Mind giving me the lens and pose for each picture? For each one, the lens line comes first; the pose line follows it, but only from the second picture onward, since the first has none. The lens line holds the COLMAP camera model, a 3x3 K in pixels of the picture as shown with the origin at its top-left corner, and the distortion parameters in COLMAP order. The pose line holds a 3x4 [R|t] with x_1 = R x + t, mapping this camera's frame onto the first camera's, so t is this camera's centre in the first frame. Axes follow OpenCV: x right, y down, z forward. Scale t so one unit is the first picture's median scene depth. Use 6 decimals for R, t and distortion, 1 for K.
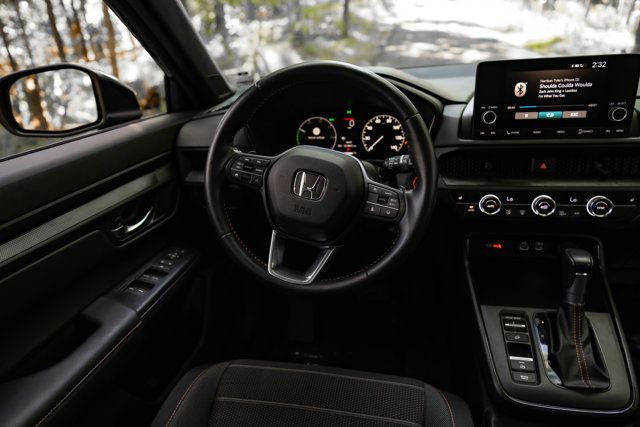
lens RADIAL K [[425.0, 0, 322.2], [0, 425.0, 218.3], [0, 0, 1]] dist [-0.003837, 0.001952]
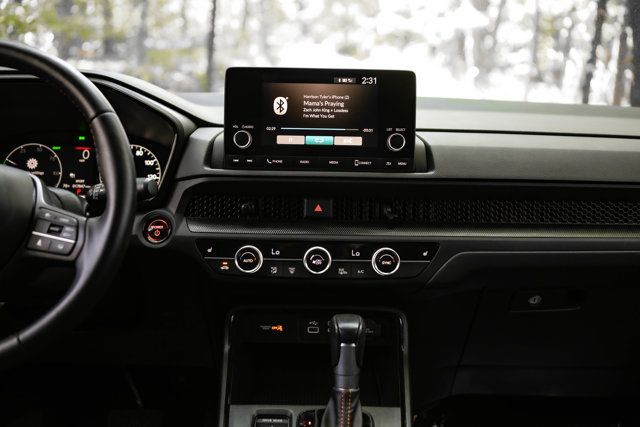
lens RADIAL K [[656.7, 0, 320.6], [0, 656.7, 219.9], [0, 0, 1]] dist [0.001064, 0.000000]
pose [[0.974817, 0.042101, 0.218997, 0.283805], [0.007087, 0.975673, -0.219117, 0.153466], [-0.222894, 0.215151, 0.950804, -0.091951]]
